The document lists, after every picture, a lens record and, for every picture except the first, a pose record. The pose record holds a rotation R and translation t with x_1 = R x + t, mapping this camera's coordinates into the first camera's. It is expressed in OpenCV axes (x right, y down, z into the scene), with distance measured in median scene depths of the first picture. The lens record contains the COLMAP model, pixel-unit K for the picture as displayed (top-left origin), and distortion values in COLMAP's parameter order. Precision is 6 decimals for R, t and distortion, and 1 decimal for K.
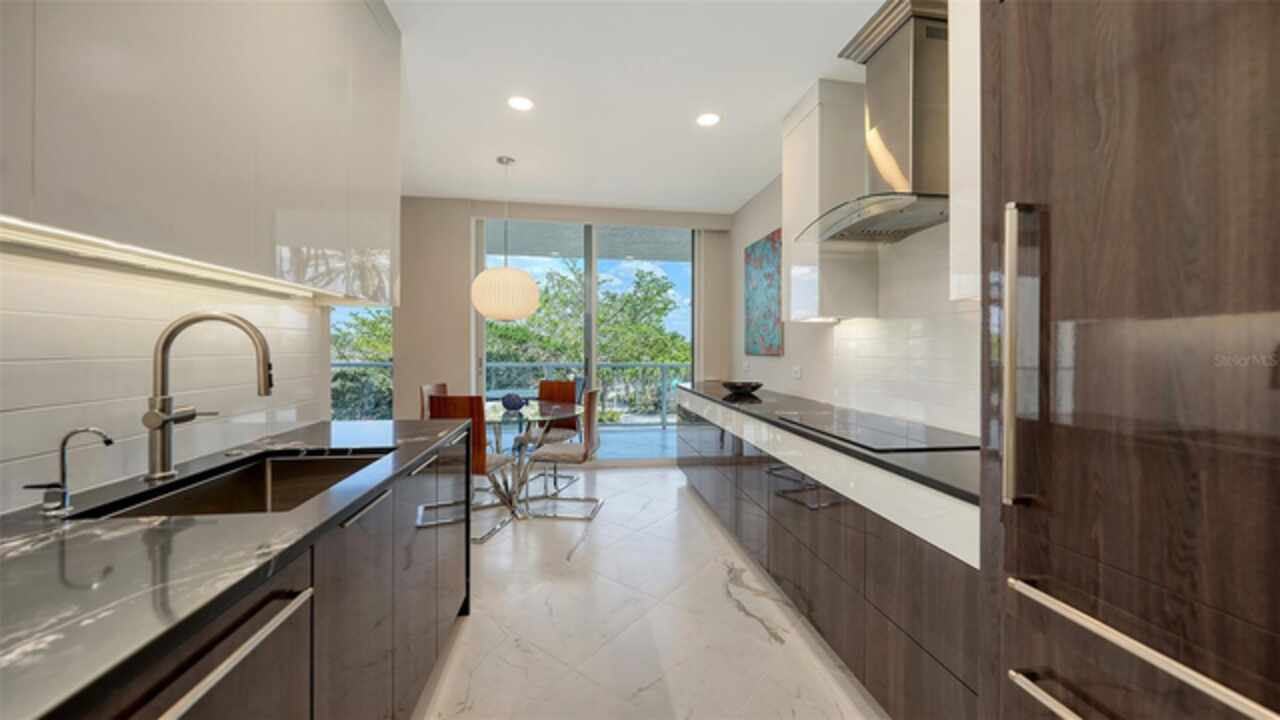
lens RADIAL K [[448.9, 0, 649.3], [0, 448.9, 353.4], [0, 0, 1]] dist [-0.001304, -0.000043]
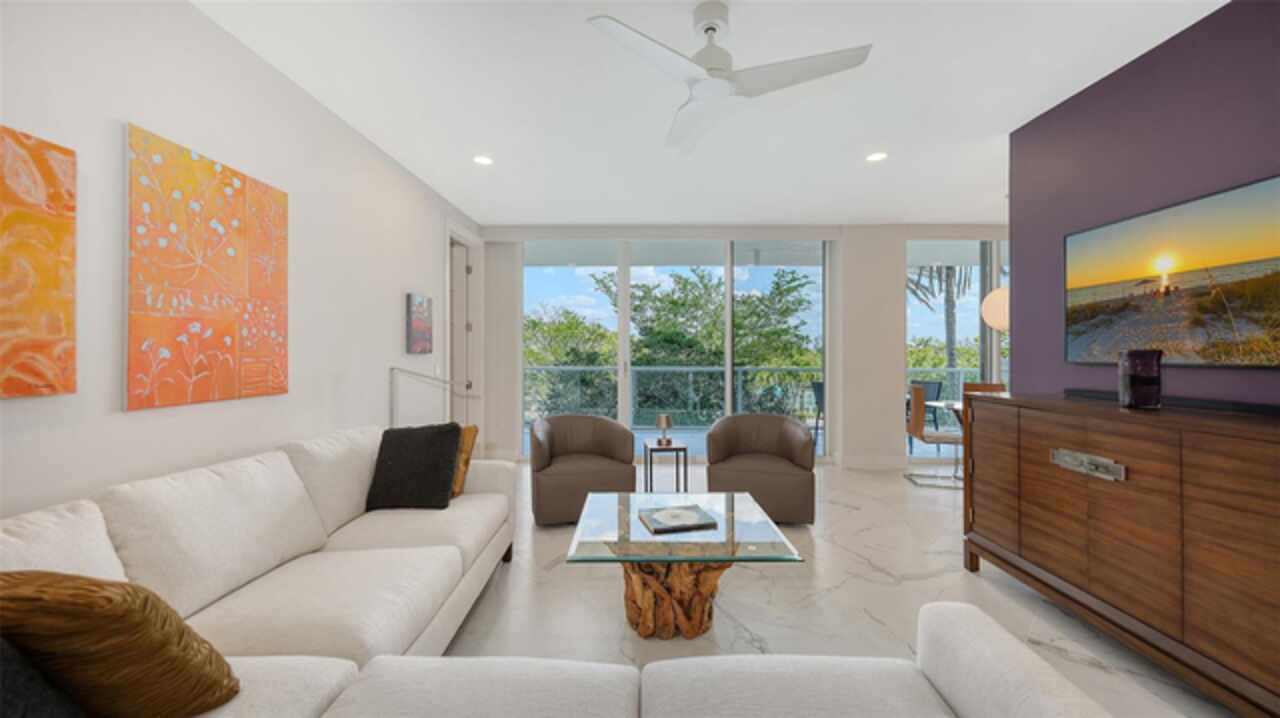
lens RADIAL K [[488.8, 0, 646.7], [0, 488.8, 346.1], [0, 0, 1]] dist [-0.011709, 0.002559]
pose [[0.989415, -0.007989, -0.144892, -0.118443], [0.004533, 0.999698, -0.024166, -0.000747], [0.145041, 0.023254, 0.989152, -0.047425]]
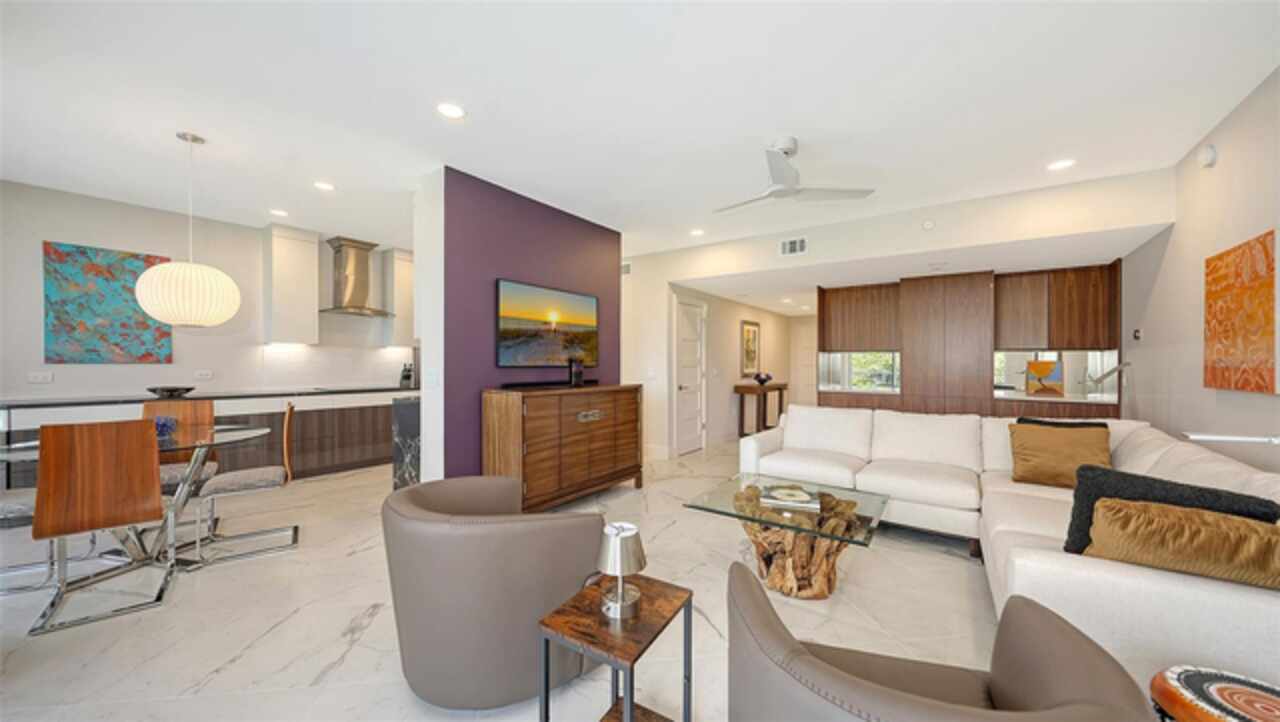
lens RADIAL K [[445.5, 0, 626.4], [0, 445.5, 358.9], [0, 0, 1]] dist [-0.002261, -0.000266]
pose [[-0.696023, -0.008729, 0.717966, -0.162620], [-0.005176, 0.999961, 0.007140, -0.002565], [-0.718001, 0.001253, -0.696041, 0.106991]]
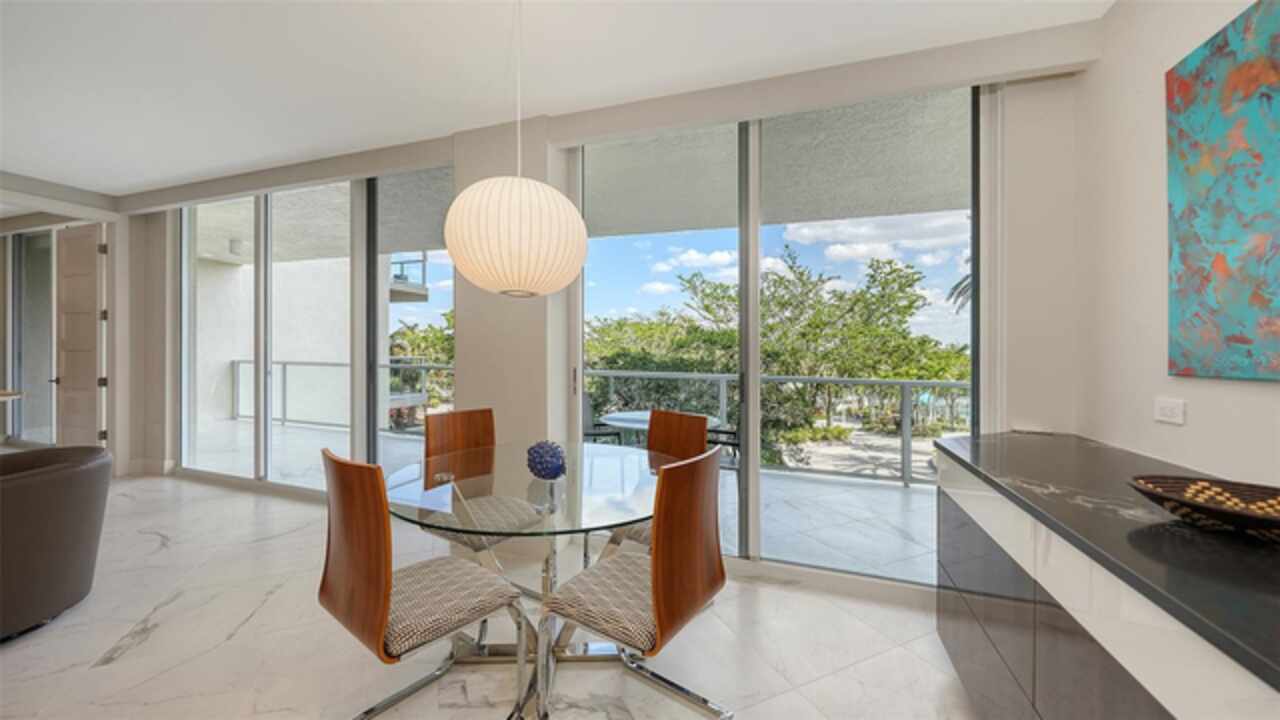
lens RADIAL K [[448.9, 0, 644.7], [0, 448.9, 348.6], [0, 0, 1]] dist [-0.001304, -0.000043]
pose [[0.877501, 0.002729, -0.479567, 0.002990], [-0.014551, 0.999675, -0.020937, -0.000901], [0.479354, 0.025350, 0.877255, 0.068086]]
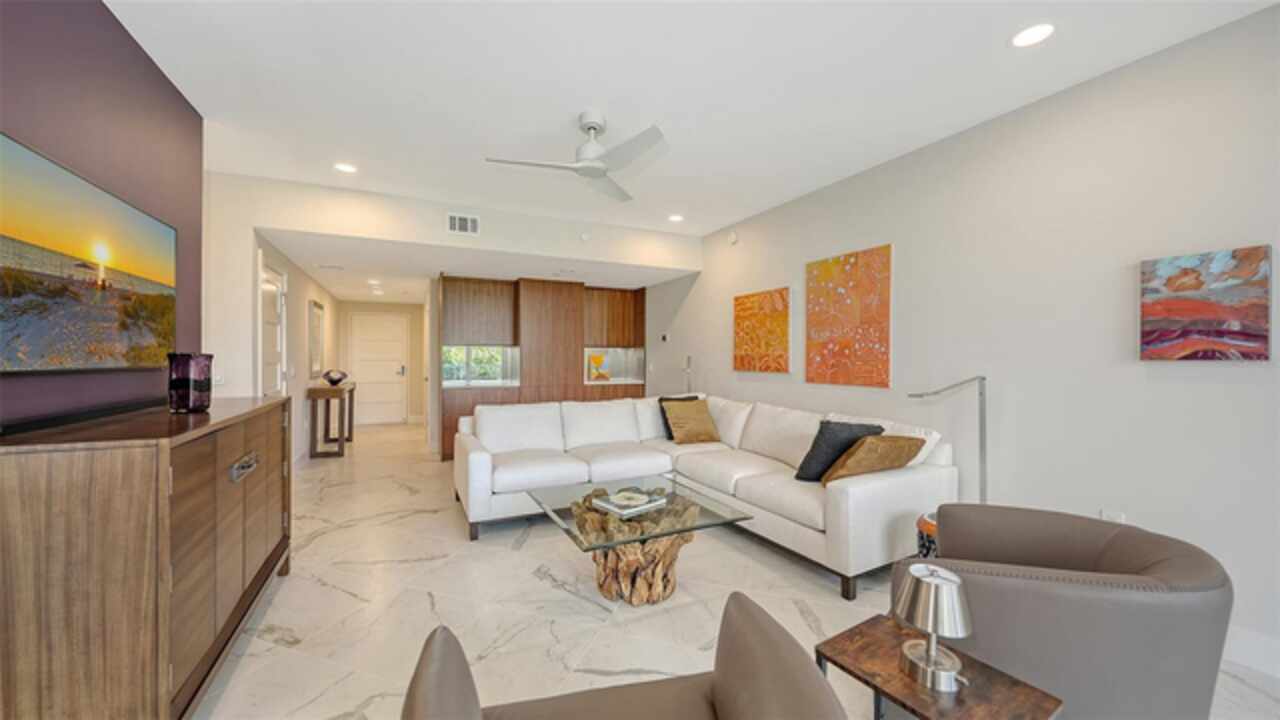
lens RADIAL K [[458.4, 0, 622.3], [0, 458.4, 357.7], [0, 0, 1]] dist [-0.000413, -0.000453]
pose [[-0.960045, -0.009425, -0.279686, -0.100533], [-0.012266, 0.999889, 0.008408, -0.002182], [0.279575, 0.011503, -0.960055, 0.104106]]
